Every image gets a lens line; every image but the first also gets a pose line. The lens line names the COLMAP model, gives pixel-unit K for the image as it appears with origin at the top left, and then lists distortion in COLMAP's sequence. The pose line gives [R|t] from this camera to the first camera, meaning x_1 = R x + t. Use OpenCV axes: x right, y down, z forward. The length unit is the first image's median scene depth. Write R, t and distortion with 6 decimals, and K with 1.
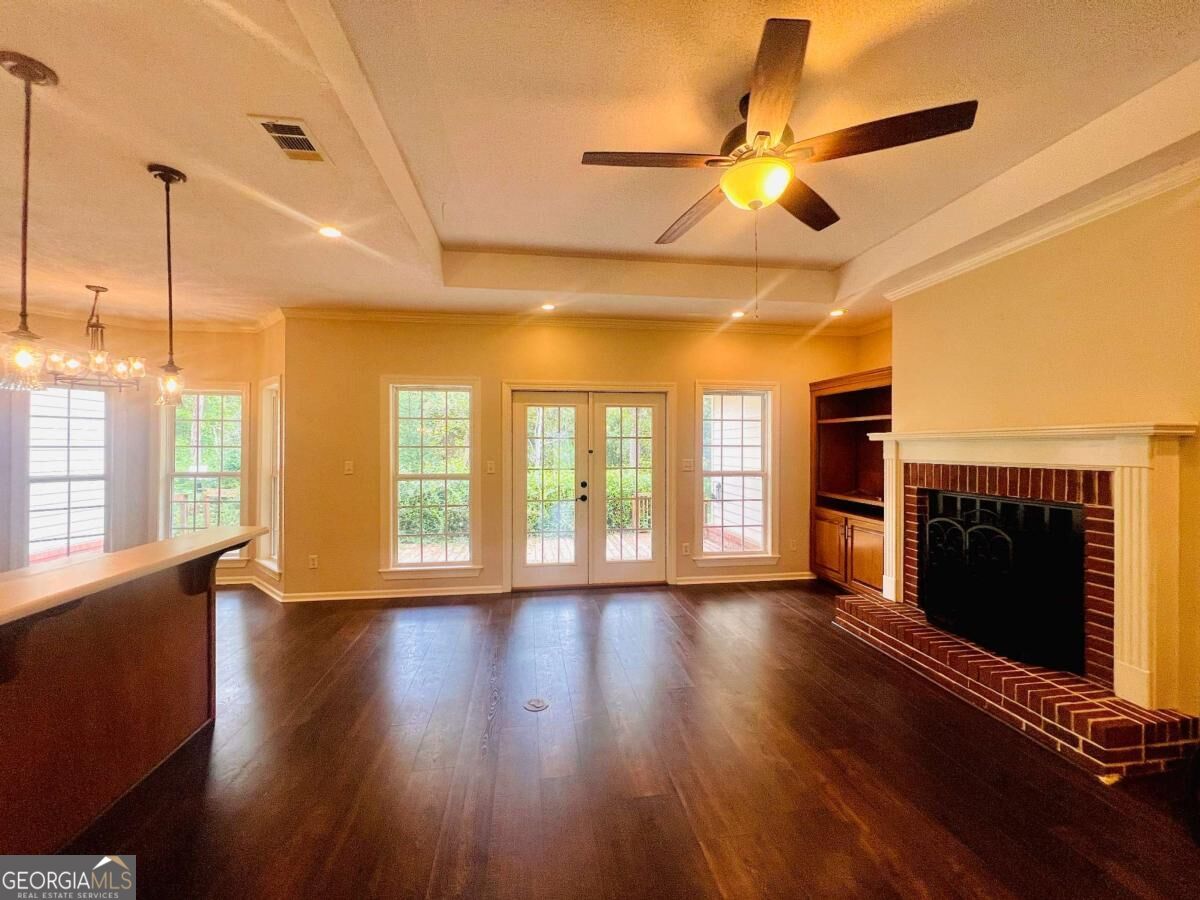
lens RADIAL K [[480.1, 0, 598.5], [0, 480.1, 448.2], [0, 0, 1]] dist [0.001013, 0.000153]
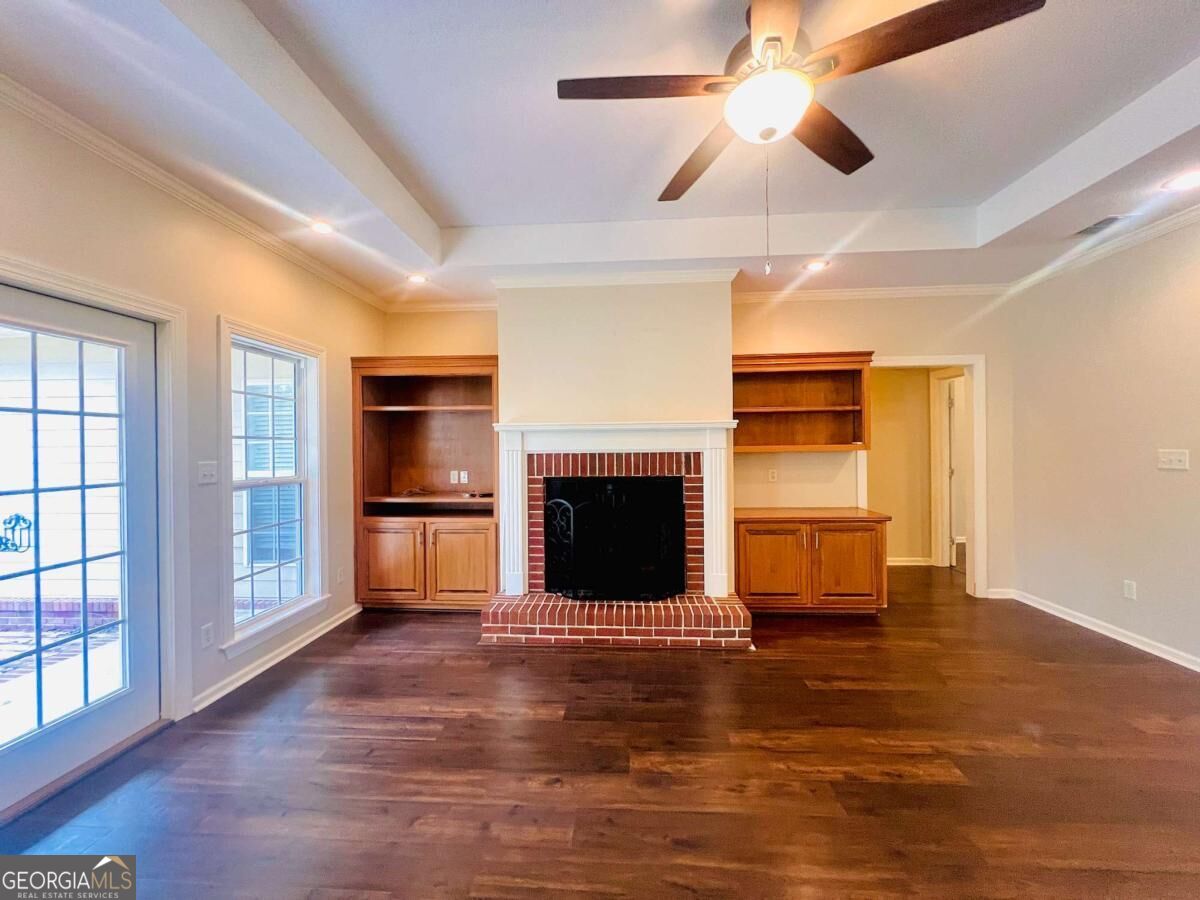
lens RADIAL K [[482.0, 0, 598.7], [0, 482.0, 447.7], [0, 0, 1]] dist [-0.000111, 0.000272]
pose [[0.203634, -0.004683, 0.979036, -0.301191], [0.013439, 0.999908, 0.001988, 0.016483], [-0.978955, 0.012753, 0.203678, 0.611025]]
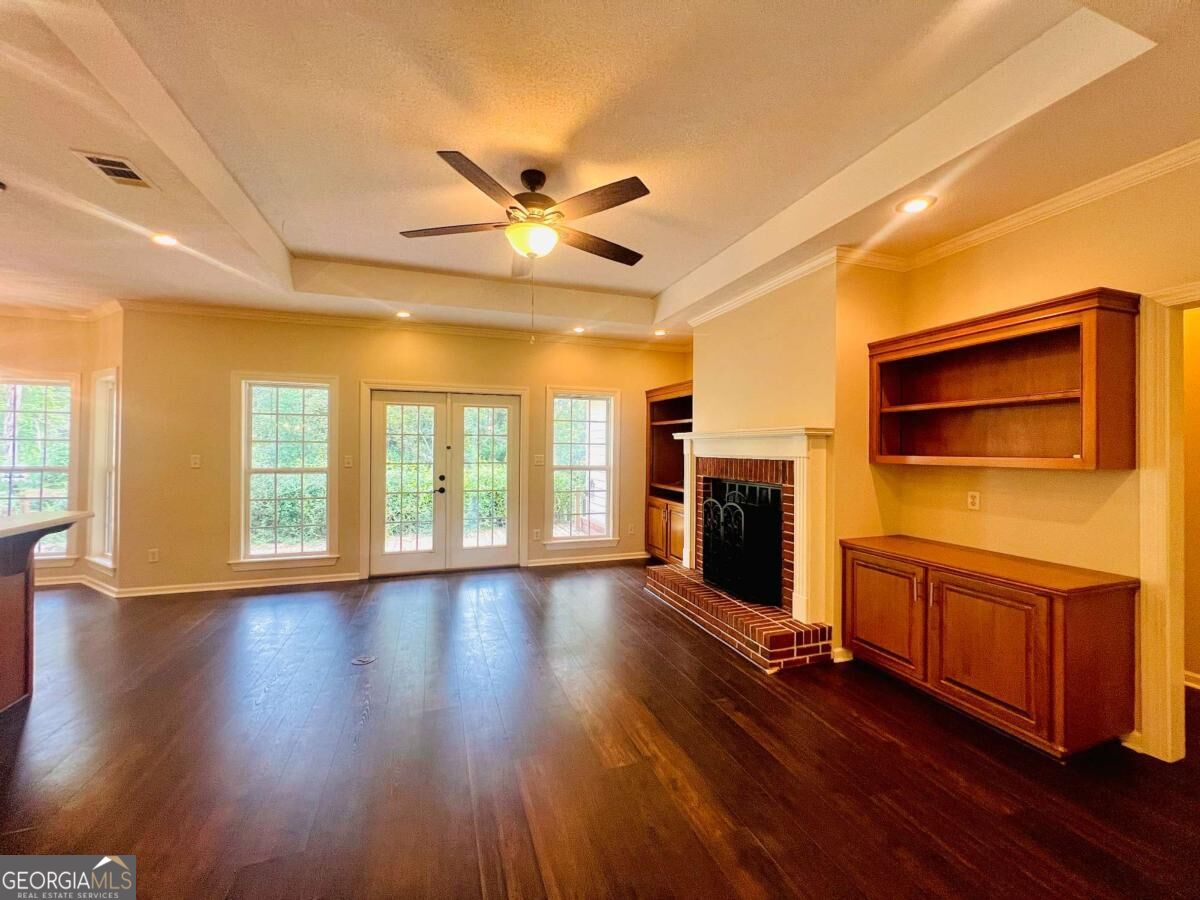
lens RADIAL K [[482.0, 0, 598.7], [0, 482.0, 447.7], [0, 0, 1]] dist [-0.000111, 0.000272]
pose [[0.982520, 0.007302, 0.186014, 0.143954], [-0.006558, 0.999968, -0.004615, 0.012786], [-0.186042, 0.003314, 0.982536, -0.176526]]
